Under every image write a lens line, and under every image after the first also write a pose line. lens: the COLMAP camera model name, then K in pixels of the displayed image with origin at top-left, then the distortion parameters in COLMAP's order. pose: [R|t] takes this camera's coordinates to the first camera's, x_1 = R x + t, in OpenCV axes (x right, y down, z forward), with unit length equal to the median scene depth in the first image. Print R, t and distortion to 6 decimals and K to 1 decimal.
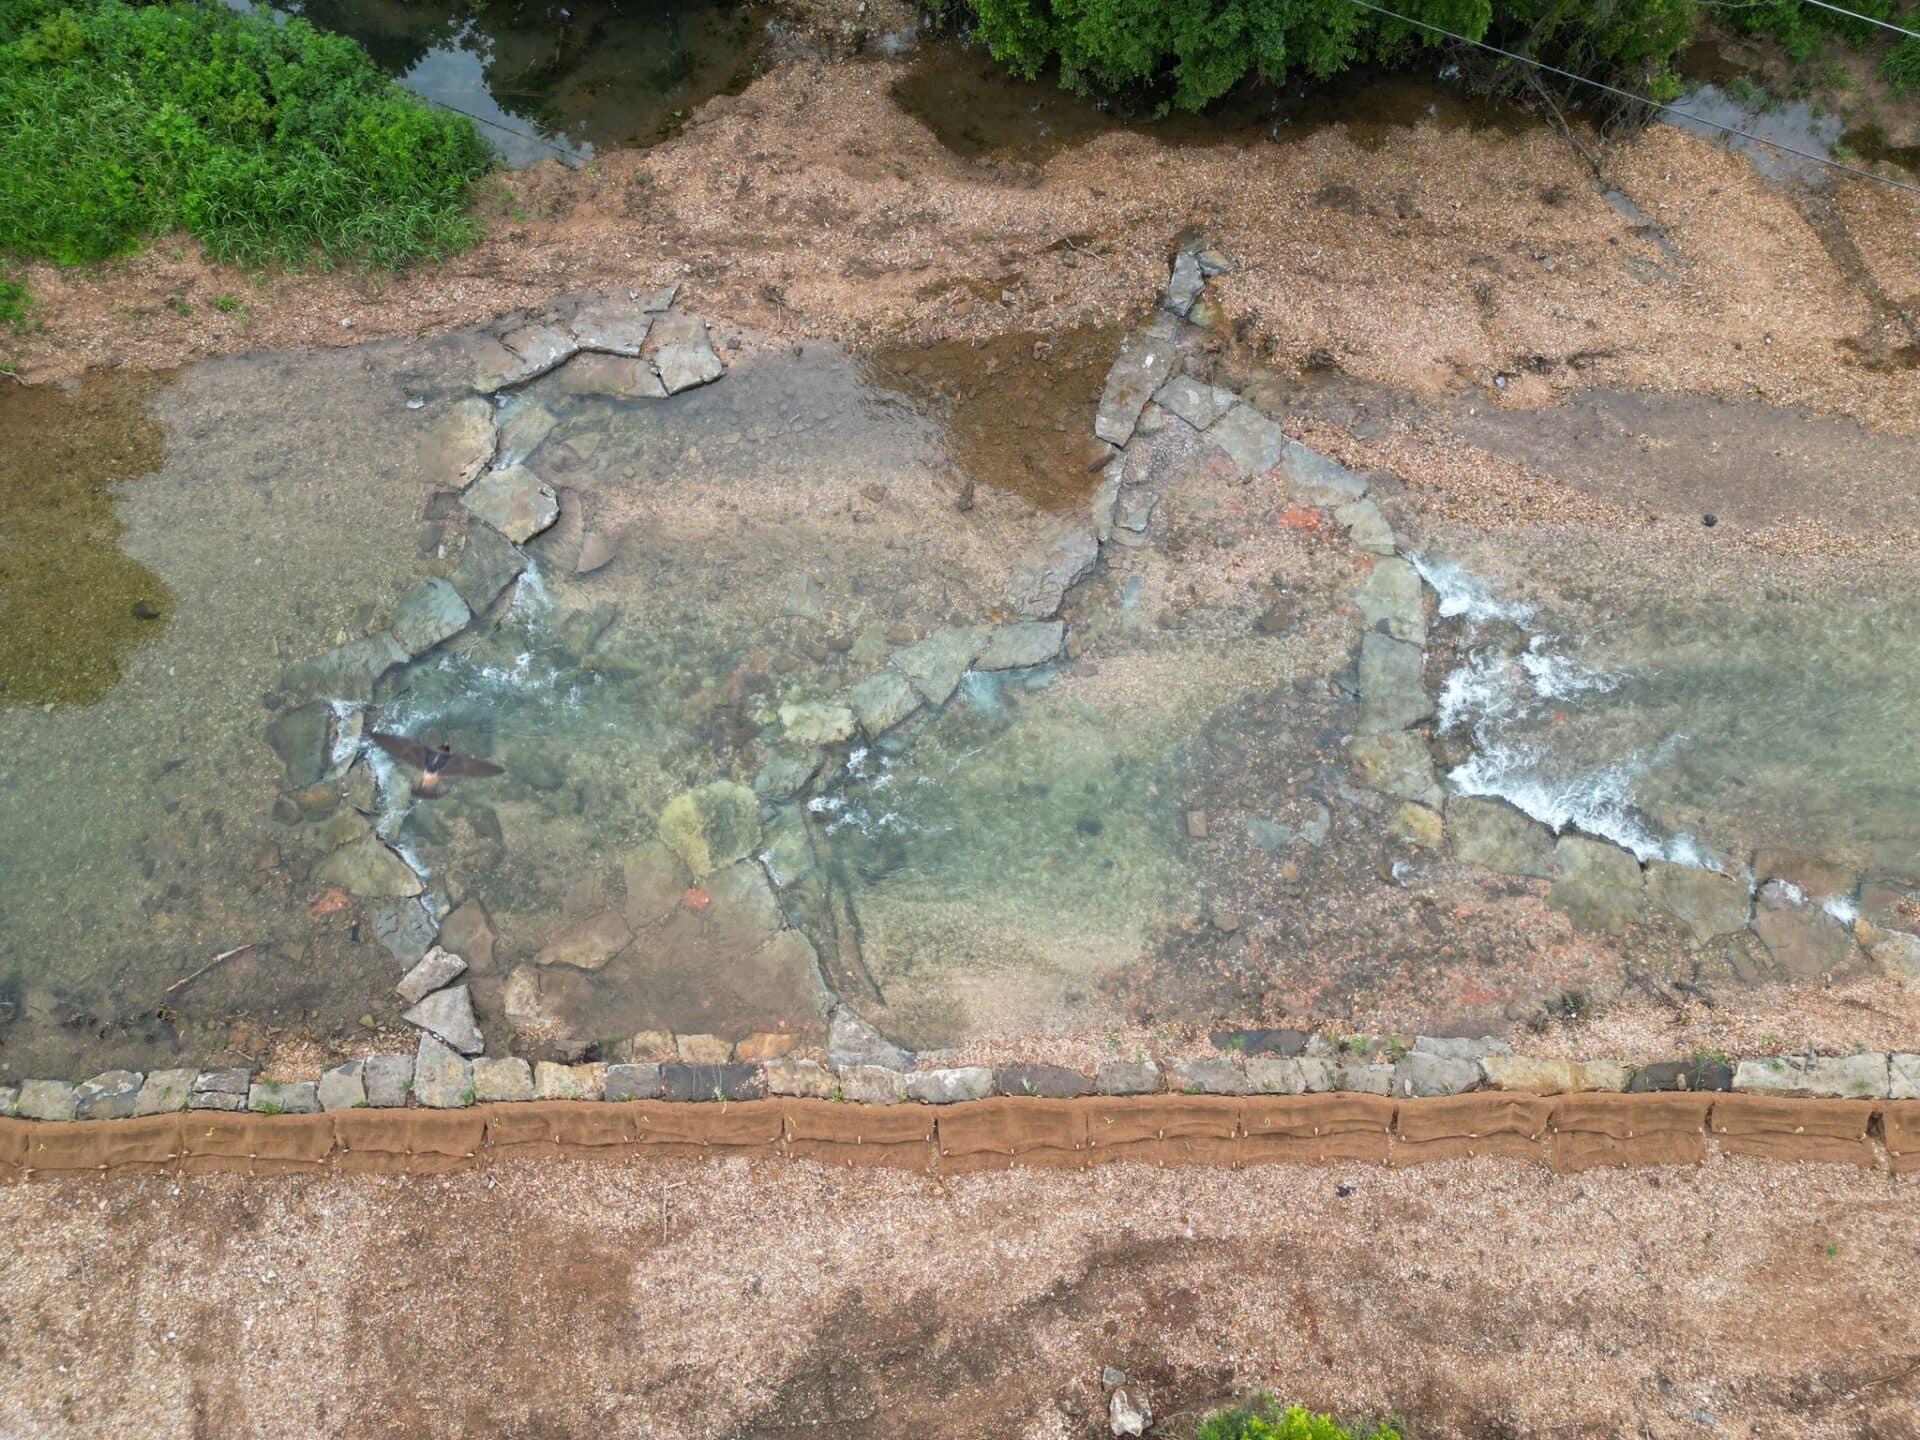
lens RADIAL K [[1275.2, 0, 960.0], [0, 1275.2, 720.0], [0, 0, 1]] dist [0.094252, -0.093716]
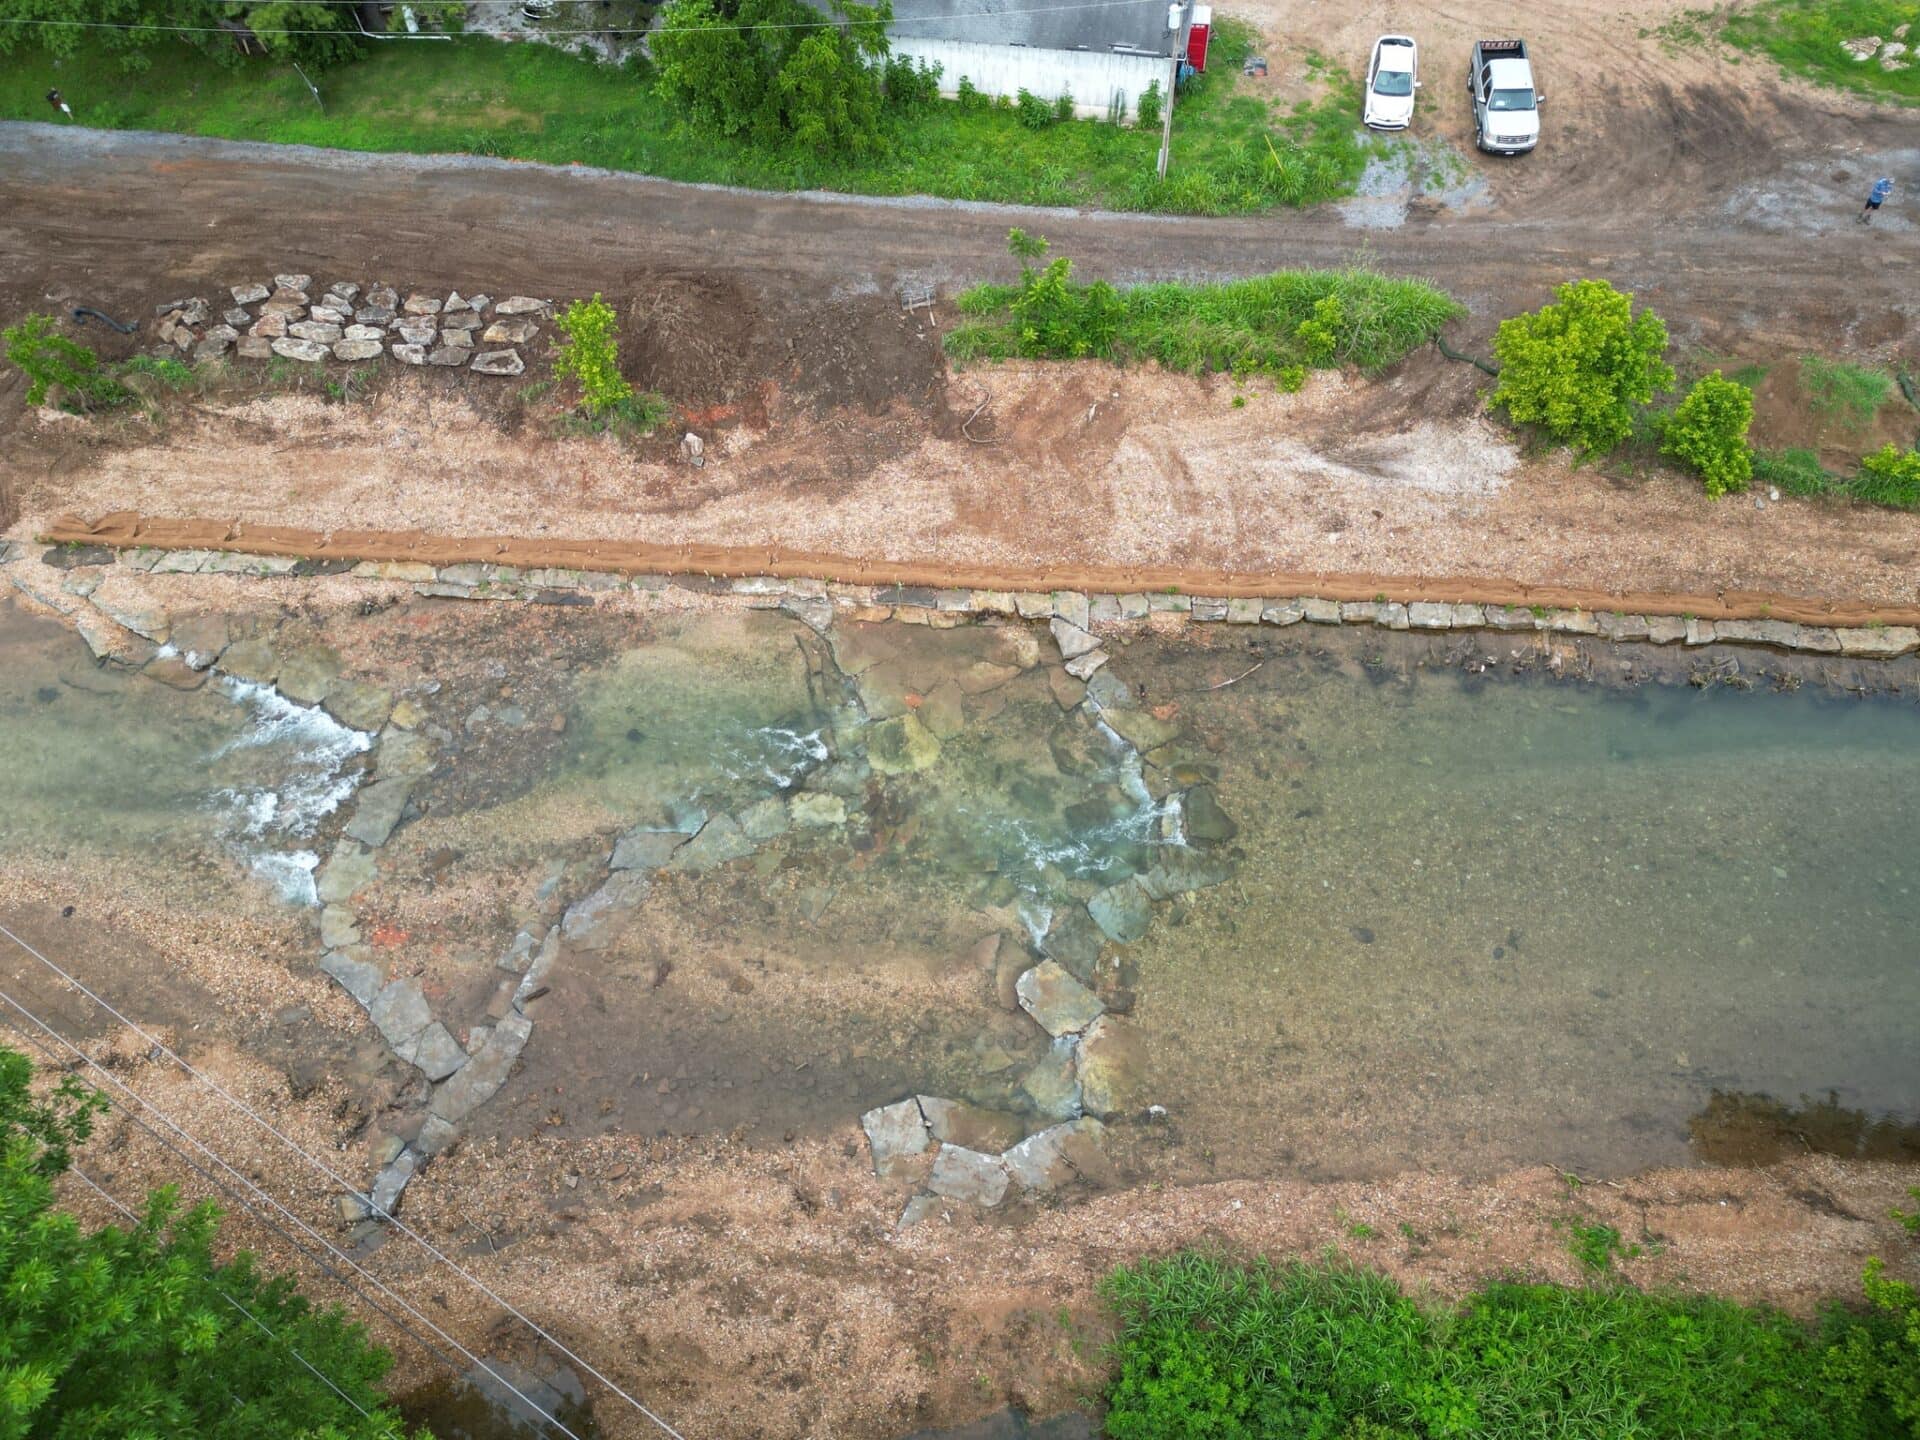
lens RADIAL K [[1275.2, 0, 960.0], [0, 1275.2, 720.0], [0, 0, 1]] dist [0.094252, -0.093716]
pose [[-0.995178, -0.048534, 0.085237, -0.368410], [0.096865, -0.622994, 0.776206, -0.955303], [0.015430, 0.780720, 0.624691, 0.113800]]
